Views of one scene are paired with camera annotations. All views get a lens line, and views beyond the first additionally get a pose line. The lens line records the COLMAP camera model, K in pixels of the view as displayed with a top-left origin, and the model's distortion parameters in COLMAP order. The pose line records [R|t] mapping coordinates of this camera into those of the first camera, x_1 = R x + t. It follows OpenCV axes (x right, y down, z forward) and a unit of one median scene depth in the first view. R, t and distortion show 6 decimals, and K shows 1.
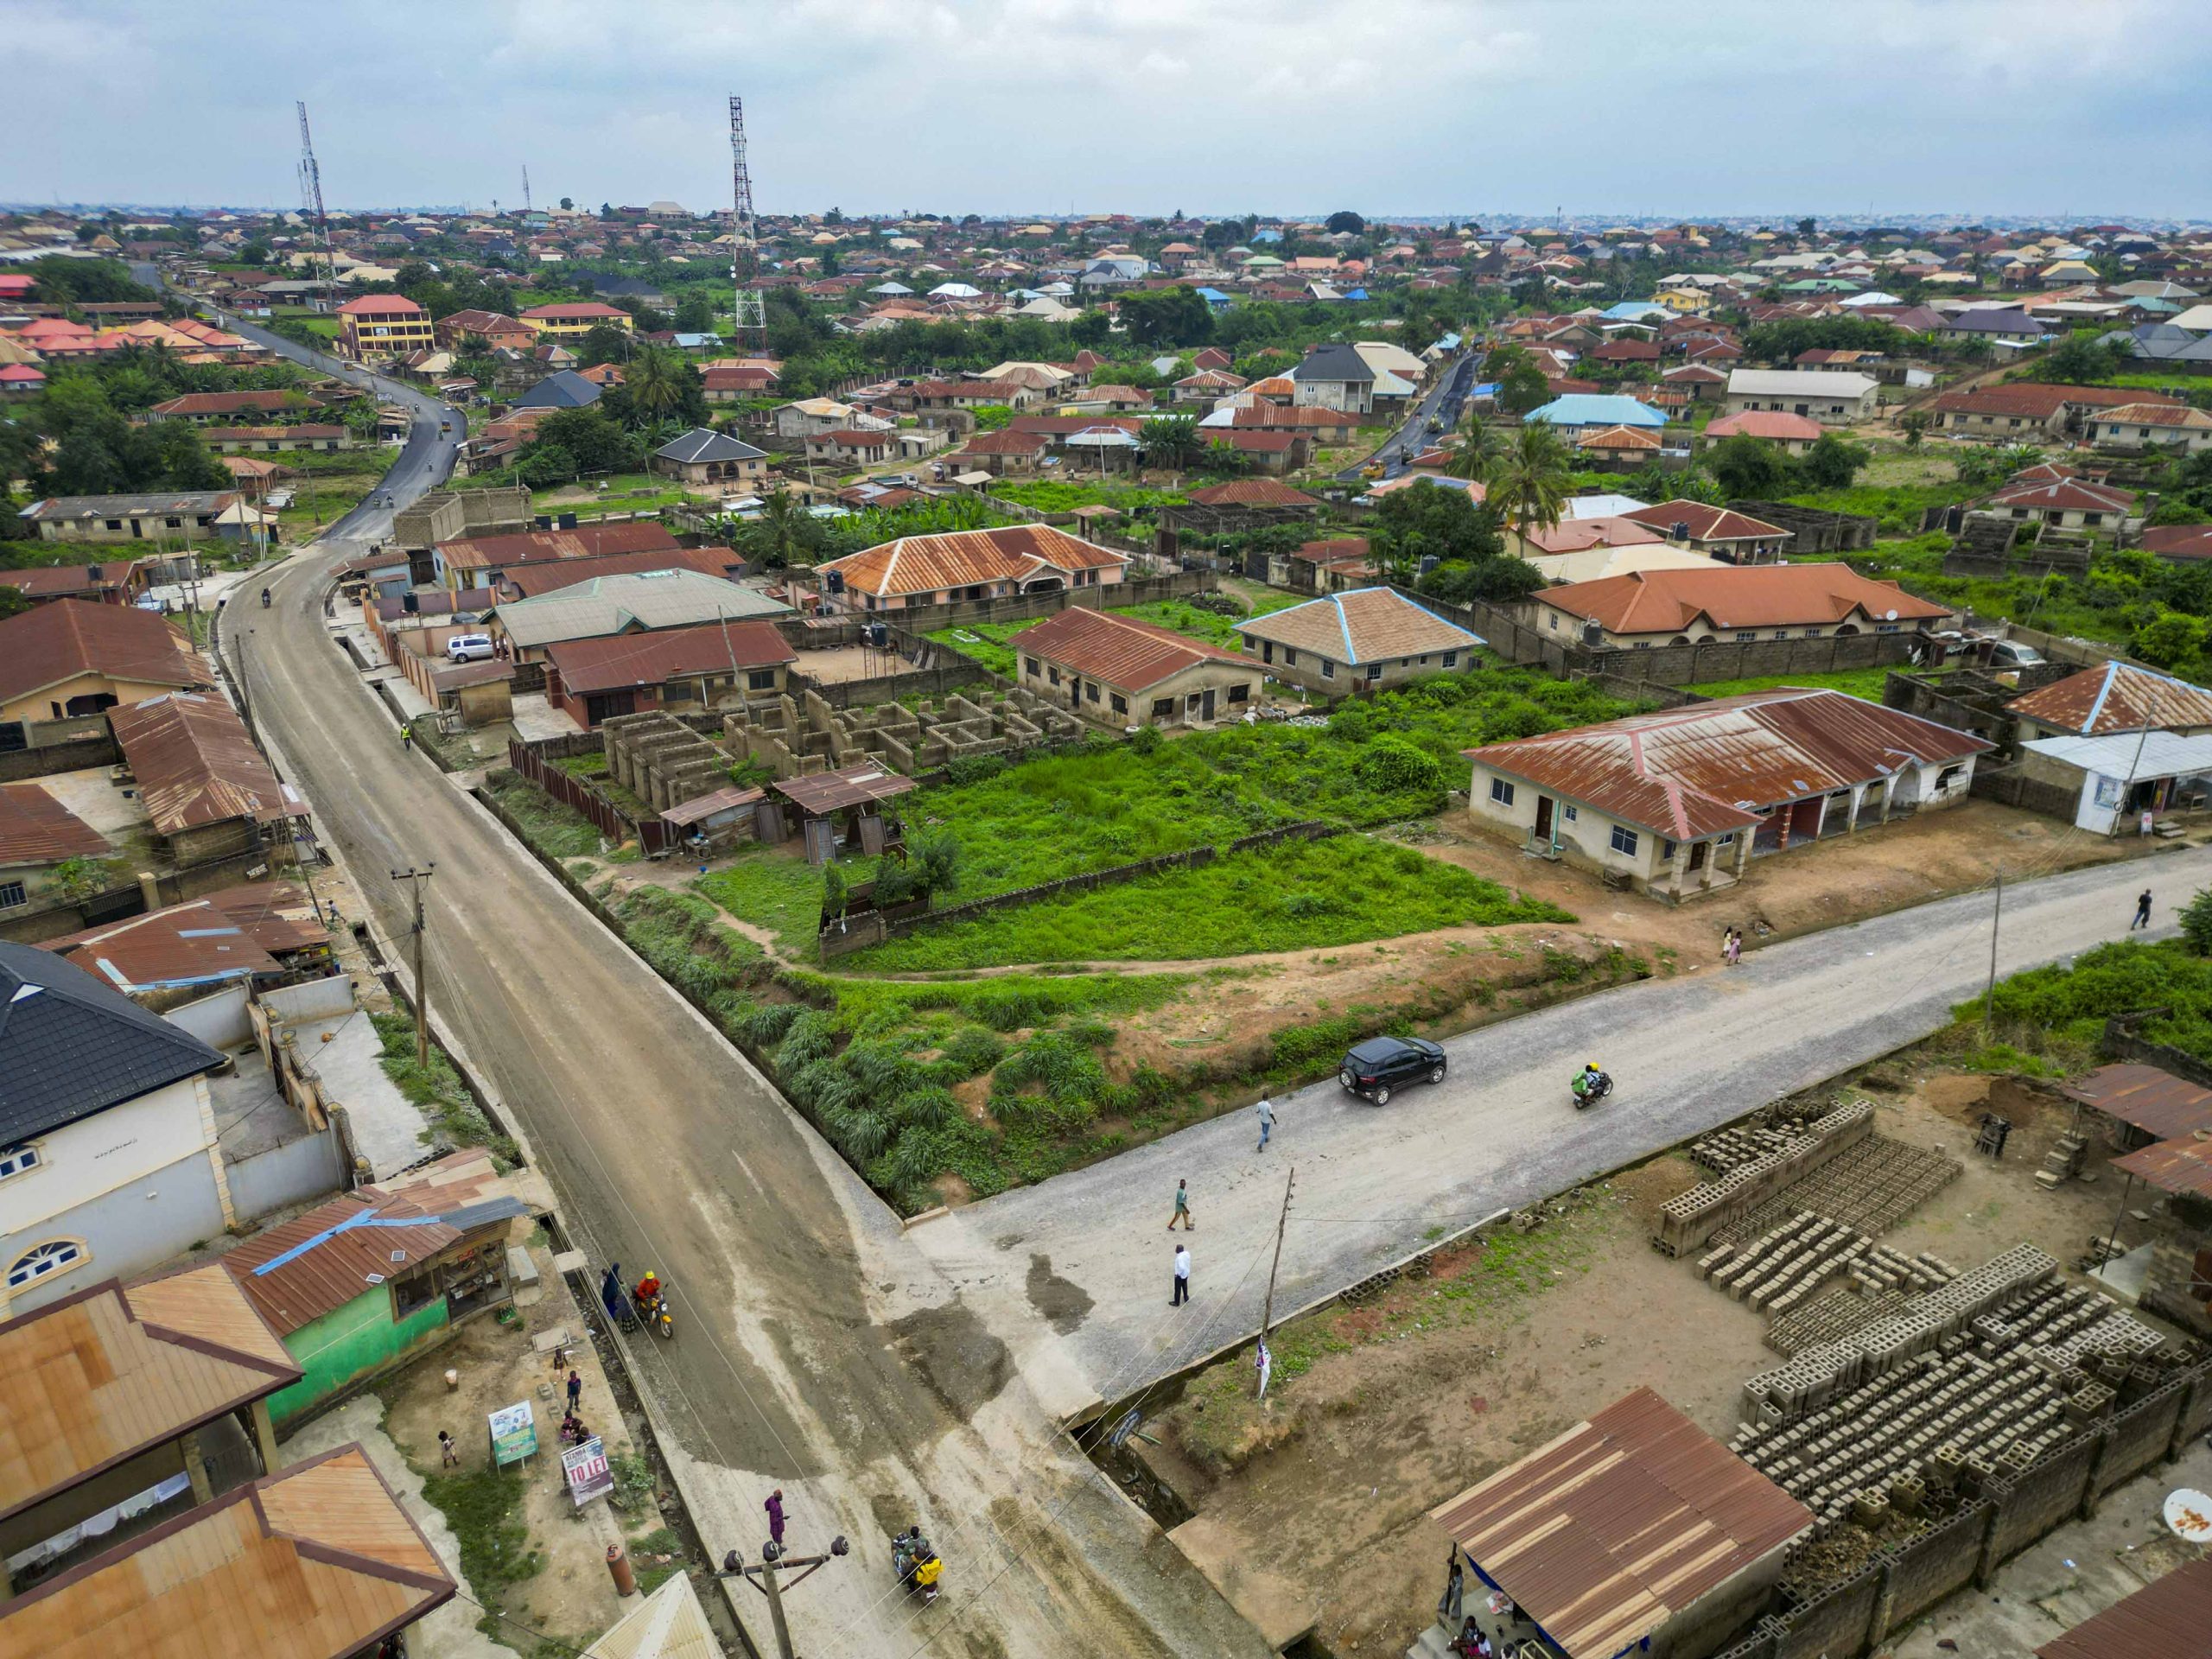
lens RADIAL K [[1574.0, 0, 1110.5], [0, 1574.0, 834.0], [0, 0, 1]] dist [0.029175, -0.017930]
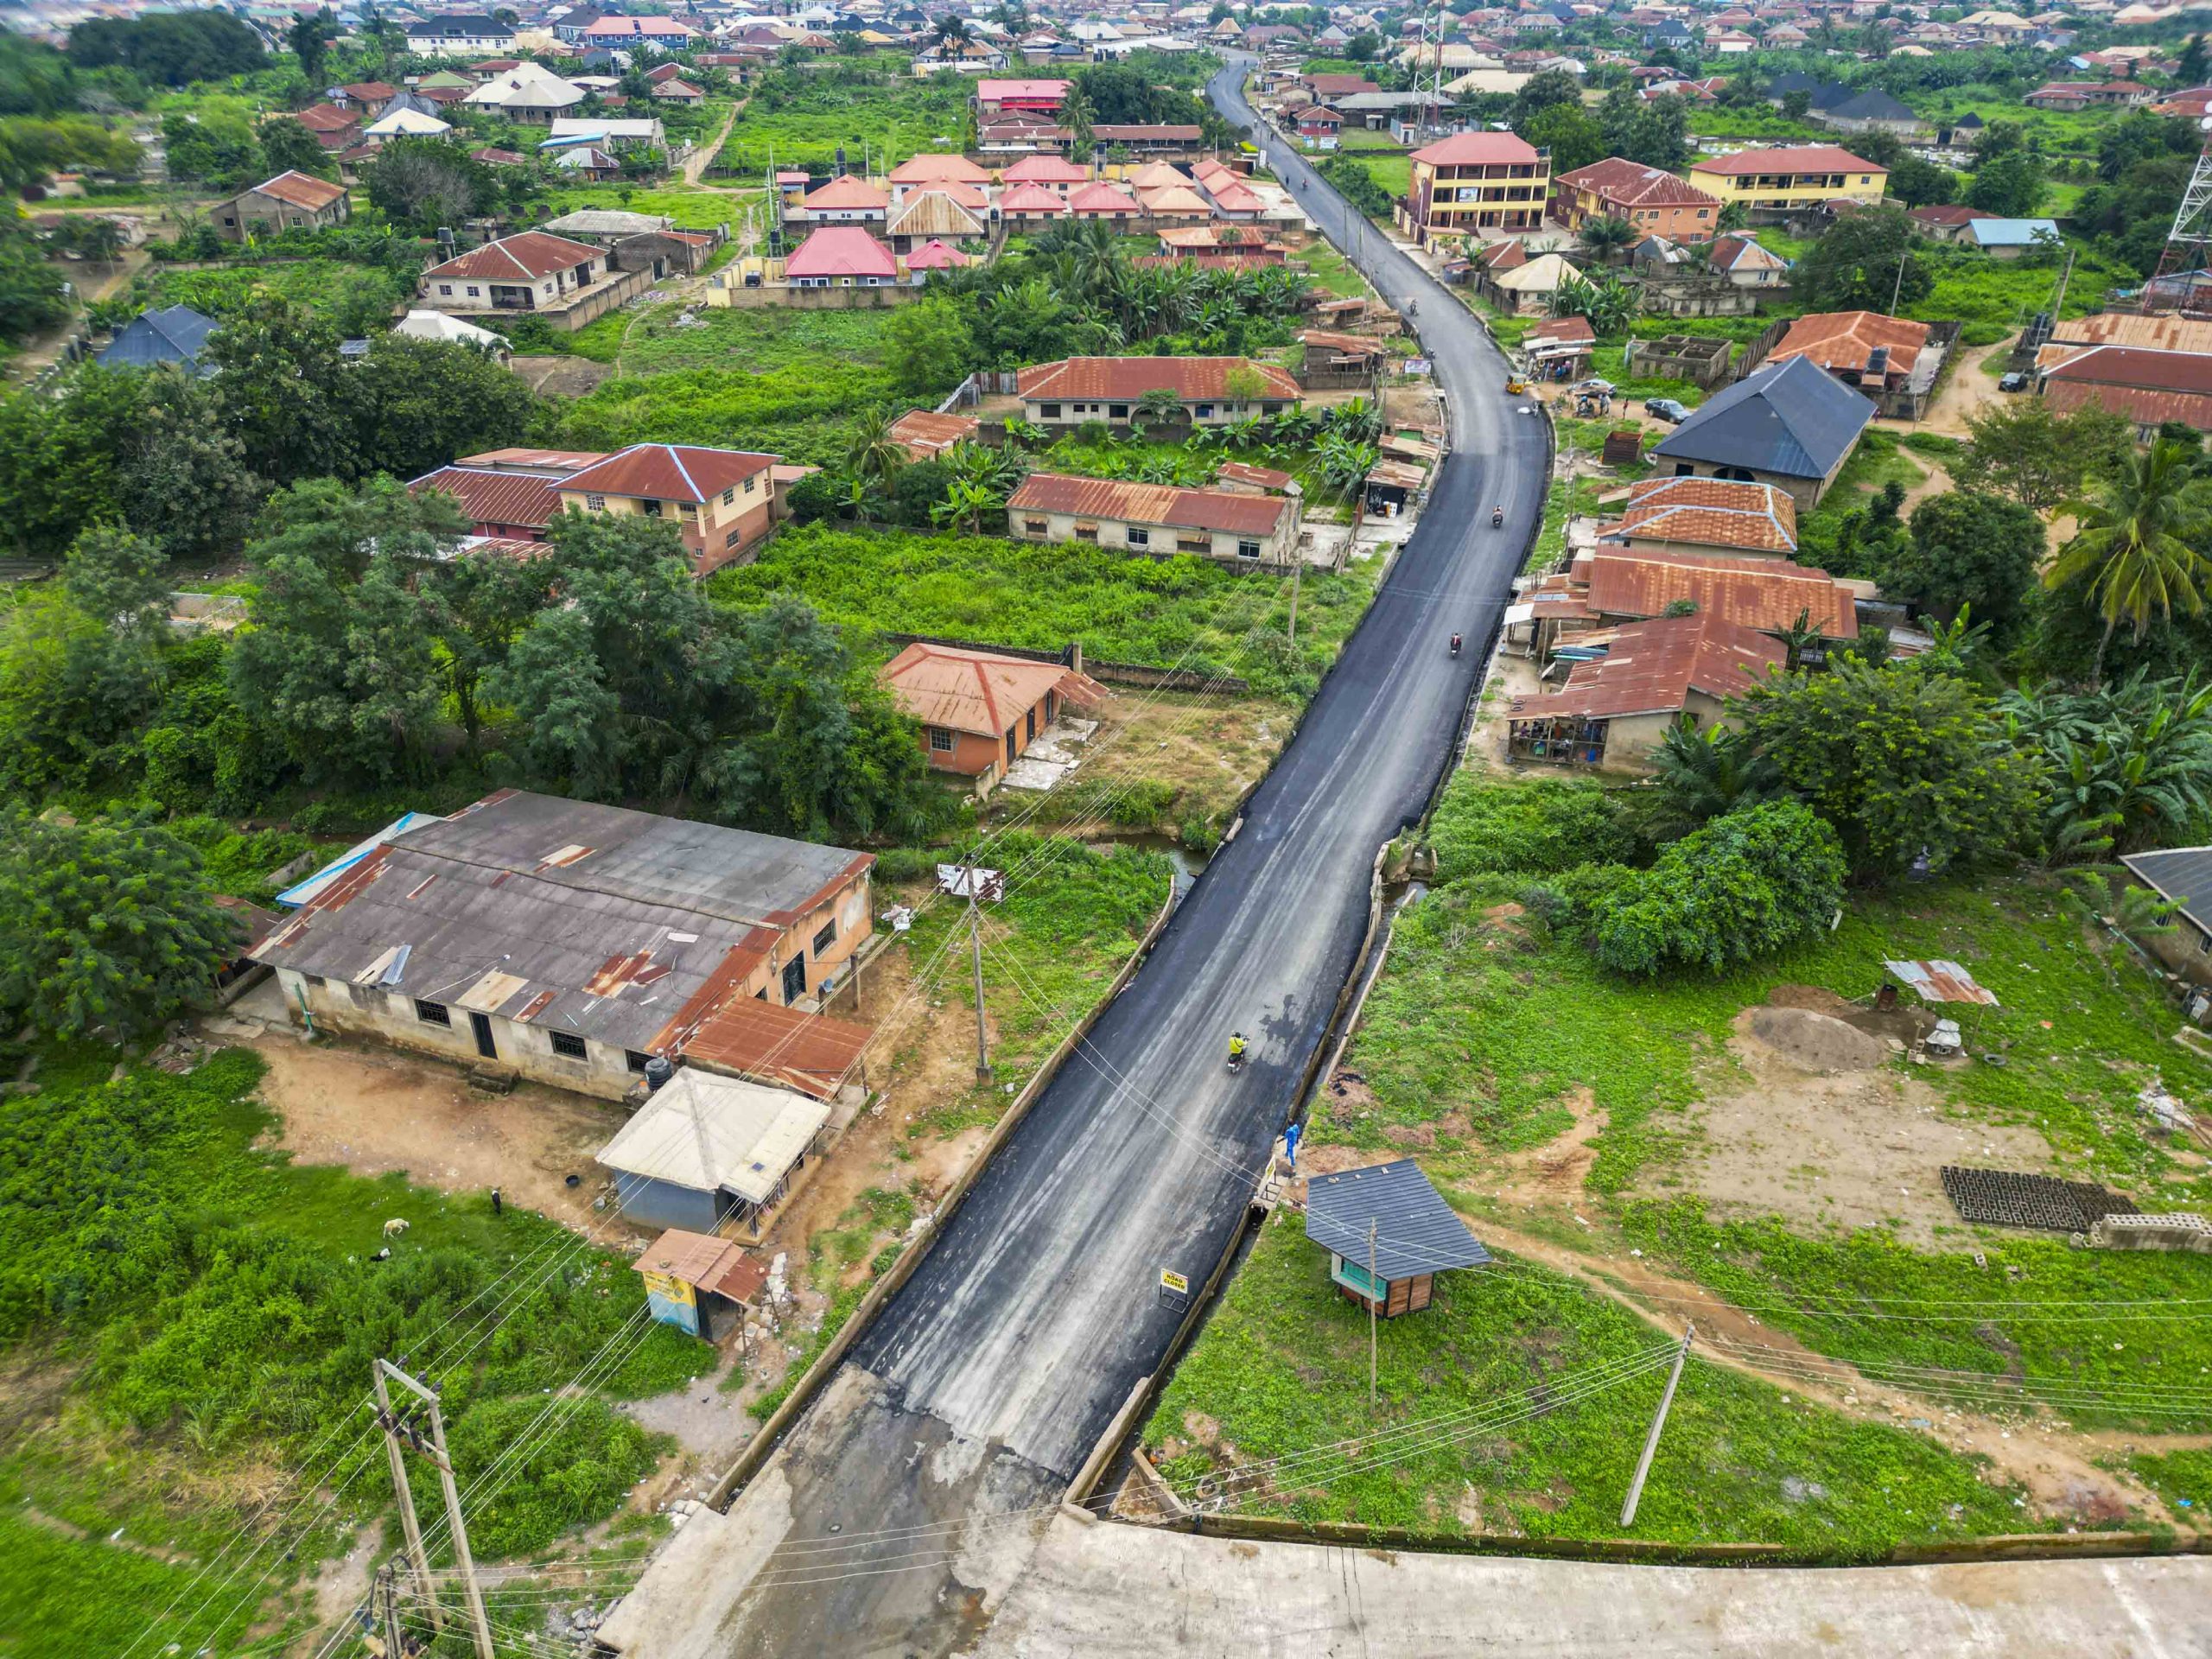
lens RADIAL K [[1574.0, 0, 1104.3], [0, 1574.0, 832.8], [0, 0, 1]] dist [0.029175, -0.017930]
pose [[0.799332, 0.278419, -0.532495, -0.177622], [-0.213708, 0.959960, 0.181124, -0.161217], [0.561602, -0.030980, 0.826827, 0.407599]]
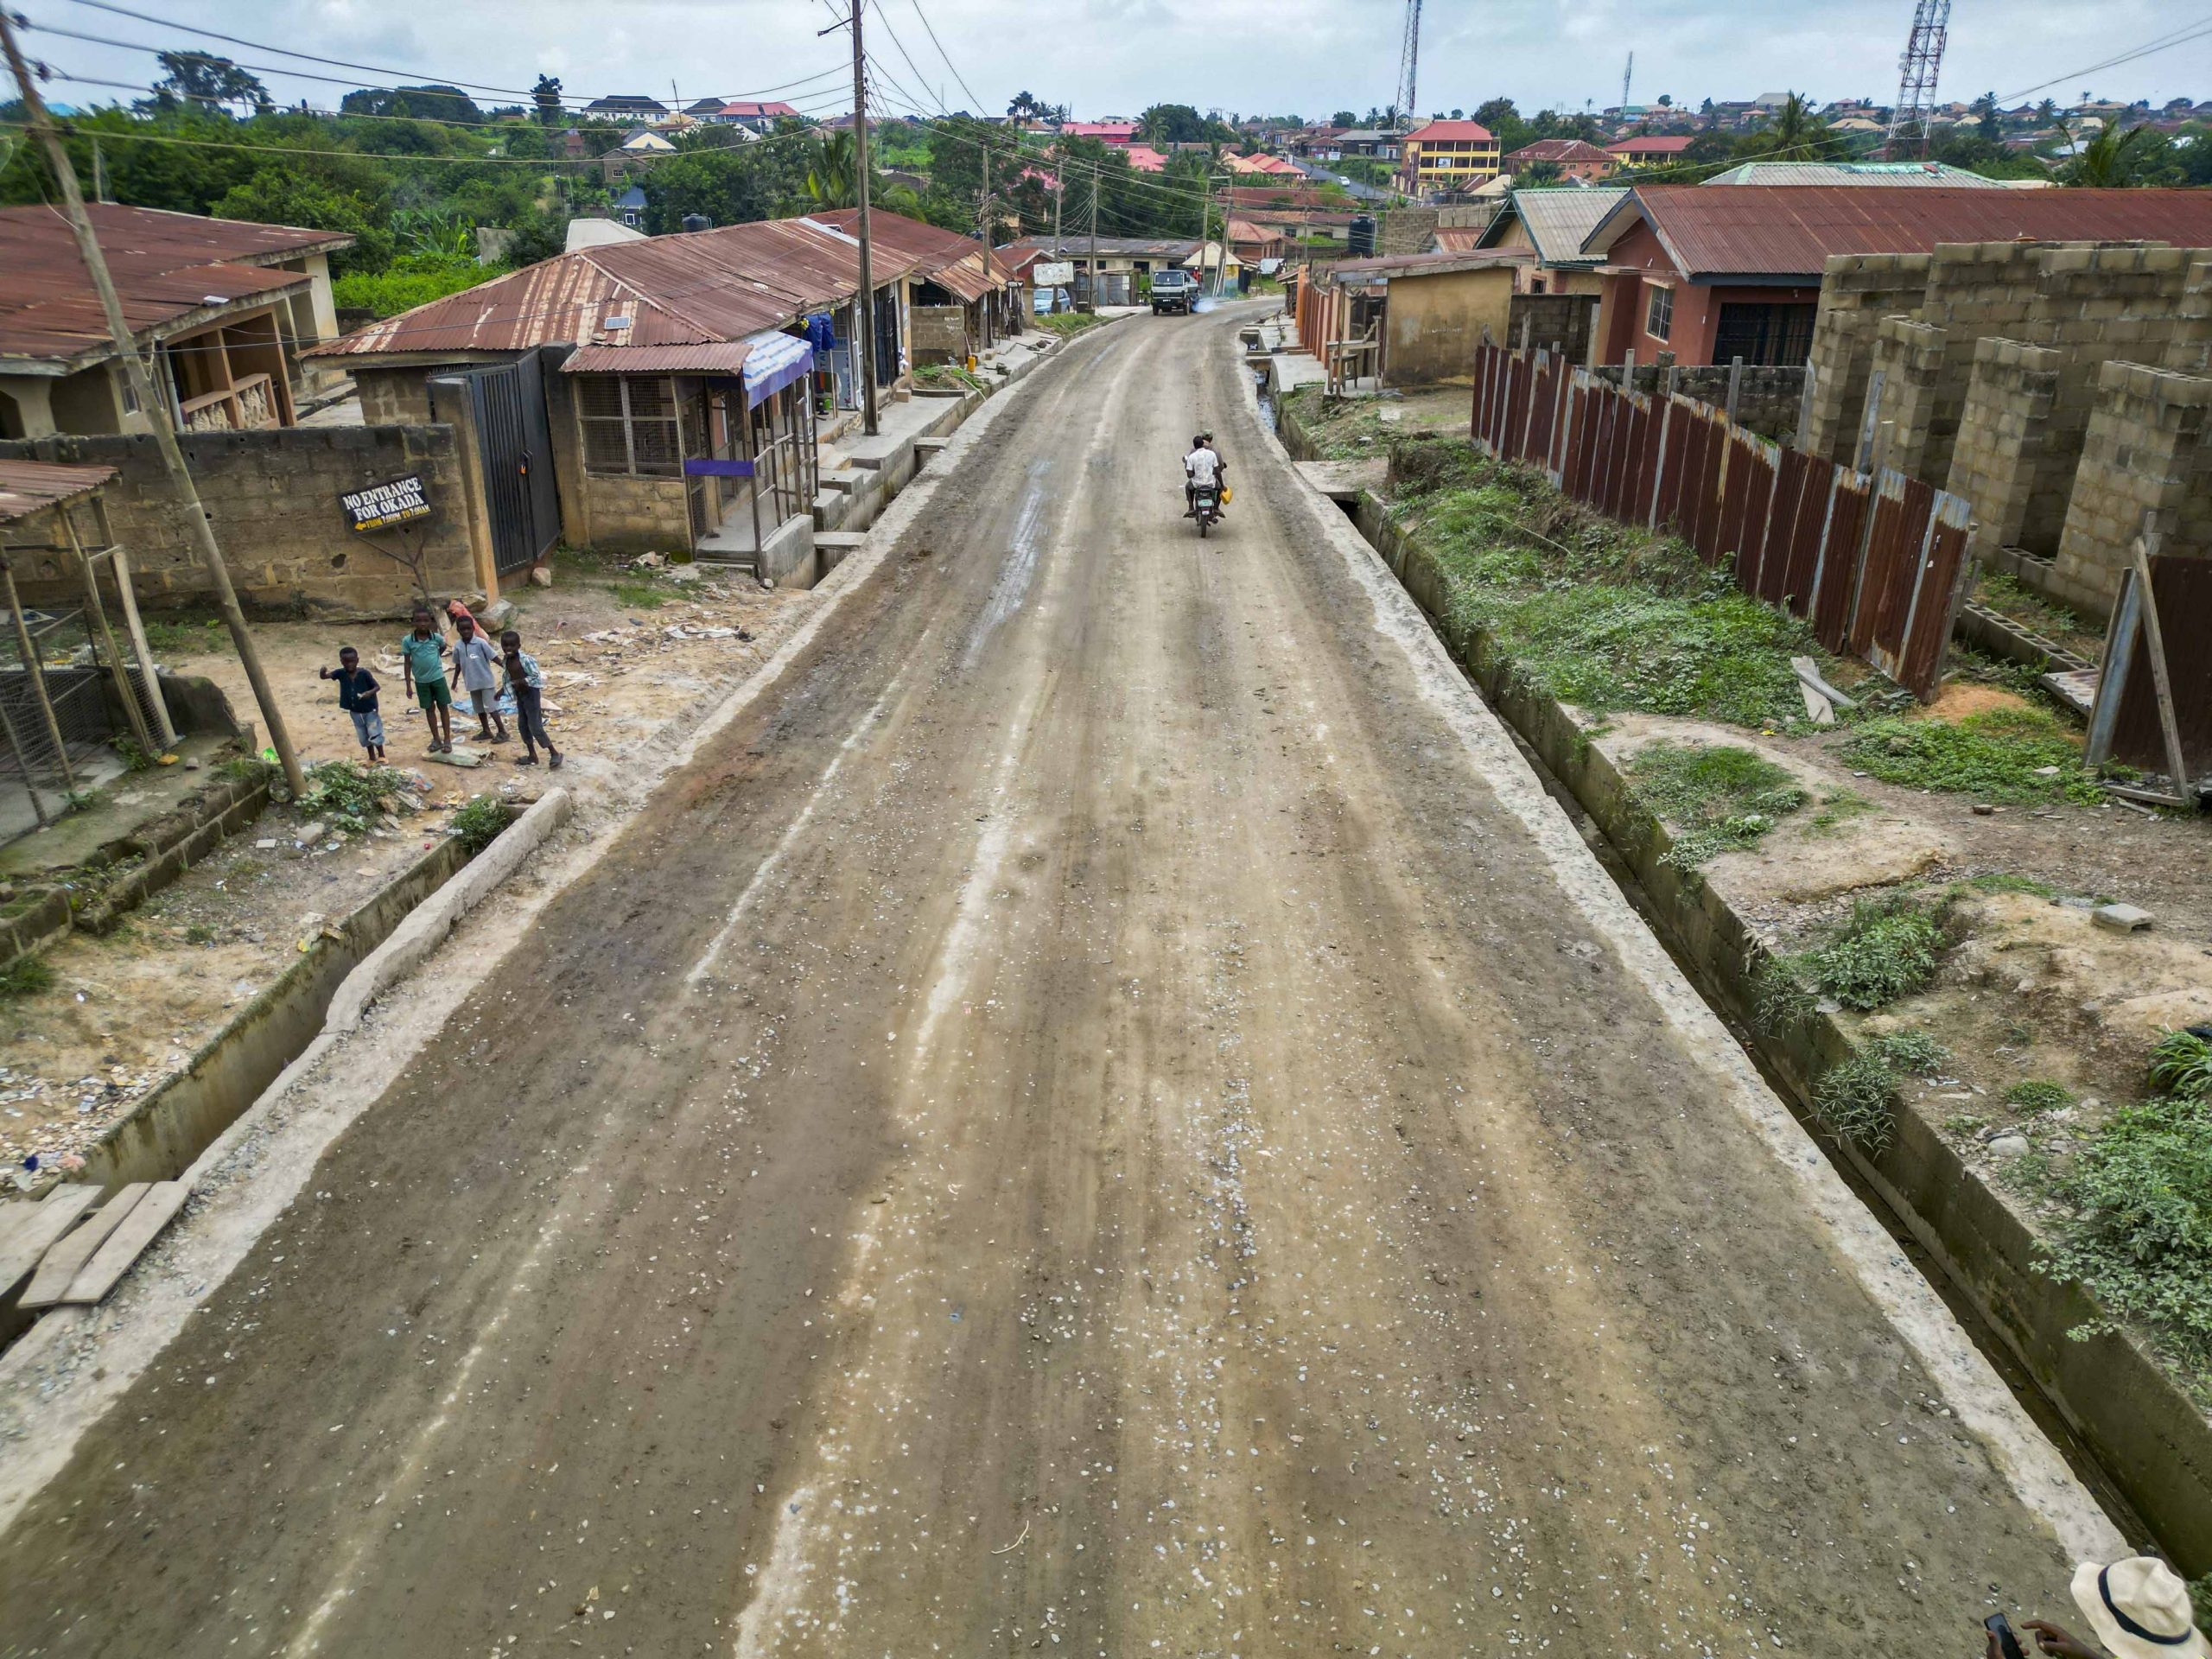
lens RADIAL K [[1574.0, 0, 1100.0], [0, 1574.0, 819.2], [0, 0, 1]] dist [0.029175, -0.017930]
pose [[0.814512, 0.220050, -0.536794, -0.062007], [-0.207650, 0.974553, 0.084421, 0.005445], [0.541711, 0.042704, 0.839479, 0.171528]]
